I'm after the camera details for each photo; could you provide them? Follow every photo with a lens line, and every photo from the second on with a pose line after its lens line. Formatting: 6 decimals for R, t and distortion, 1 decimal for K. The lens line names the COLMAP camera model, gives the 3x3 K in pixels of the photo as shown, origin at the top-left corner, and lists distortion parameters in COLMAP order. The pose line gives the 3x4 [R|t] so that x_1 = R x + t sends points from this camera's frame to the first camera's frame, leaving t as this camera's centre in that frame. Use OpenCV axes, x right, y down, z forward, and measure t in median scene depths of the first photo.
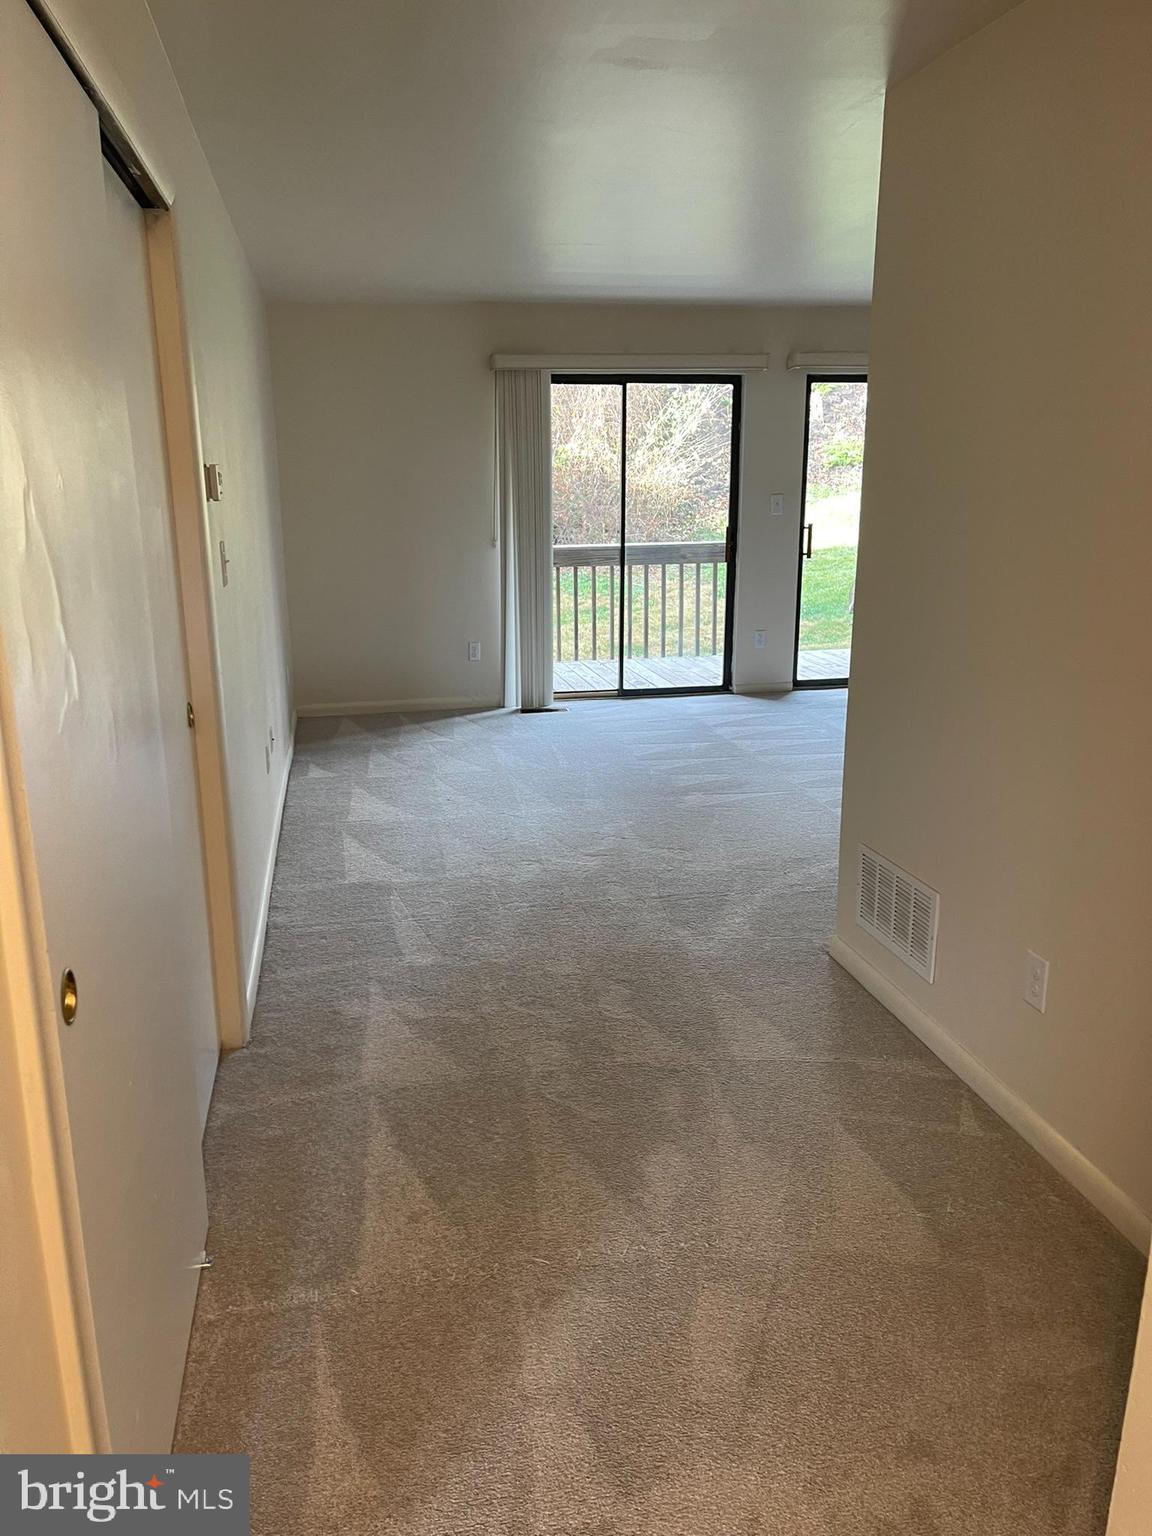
lens RADIAL K [[1233.9, 0, 552.9], [0, 1233.9, 768.8], [0, 0, 1]] dist [0.080052, -0.168273]
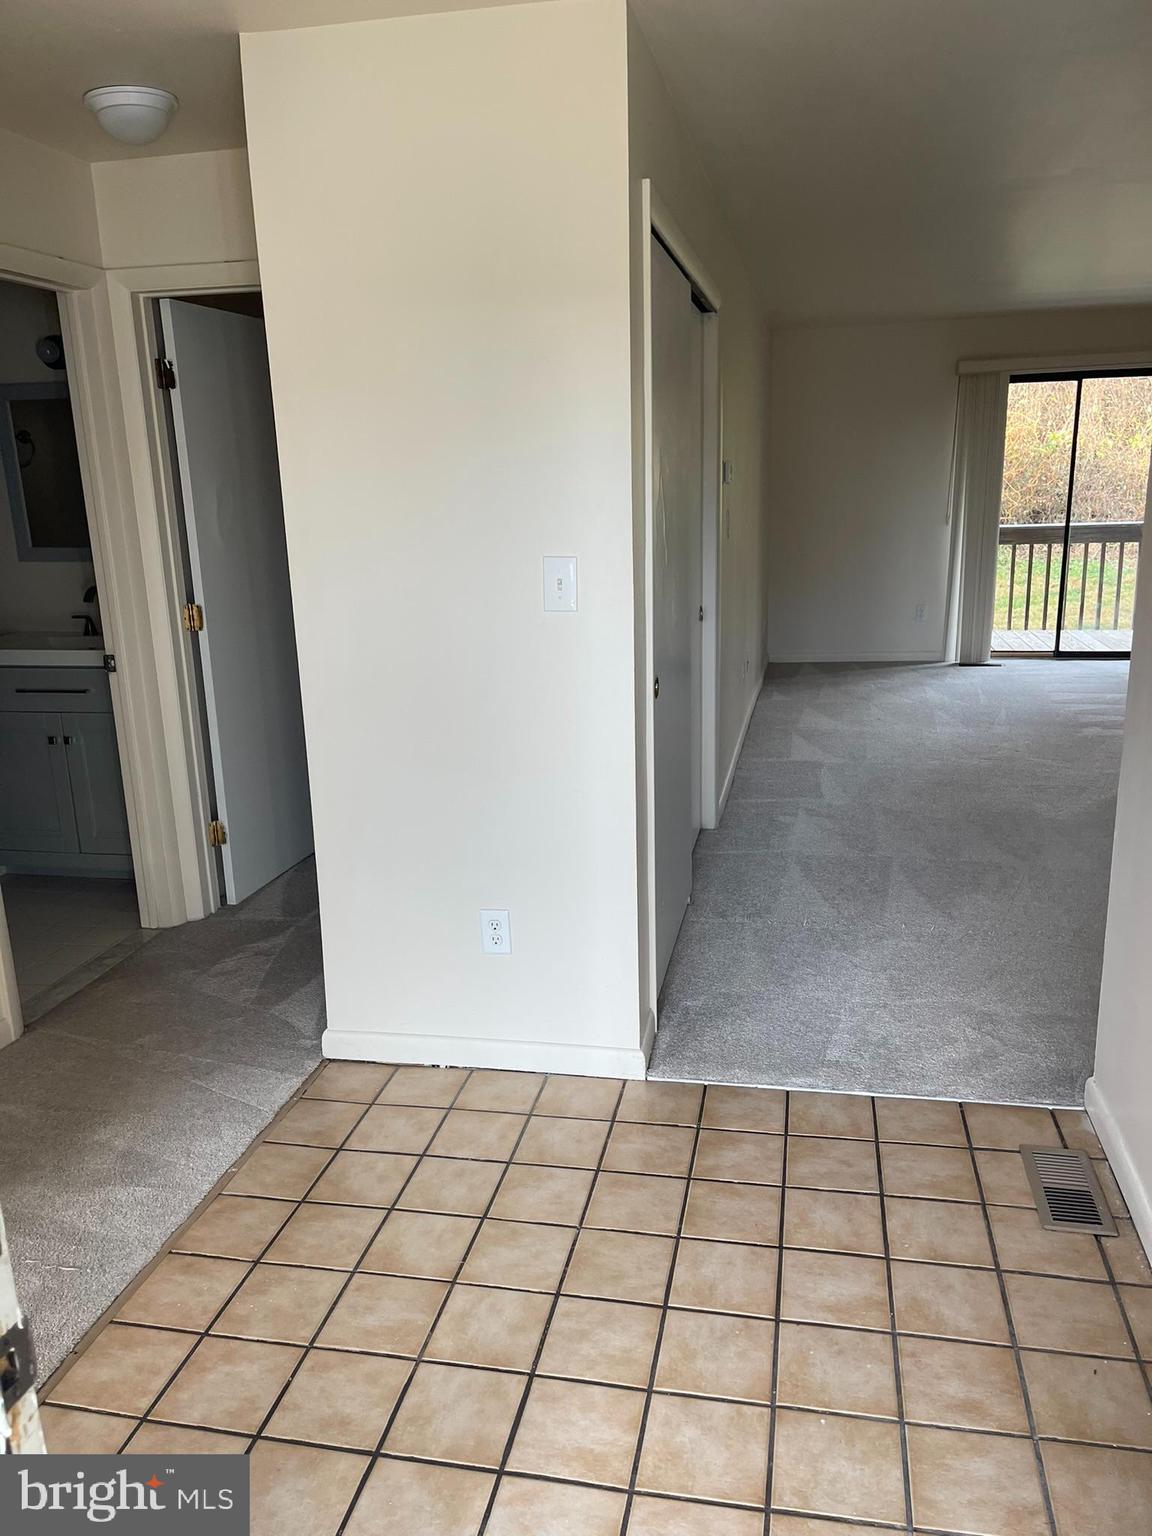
lens RADIAL K [[1233.9, 0, 552.9], [0, 1233.9, 768.8], [0, 0, 1]] dist [0.080052, -0.168273]
pose [[0.926778, 0.066801, -0.369621, 0.061710], [-0.065056, 0.997733, 0.017199, 0.058159], [0.369932, 0.008107, 0.929023, -0.243743]]
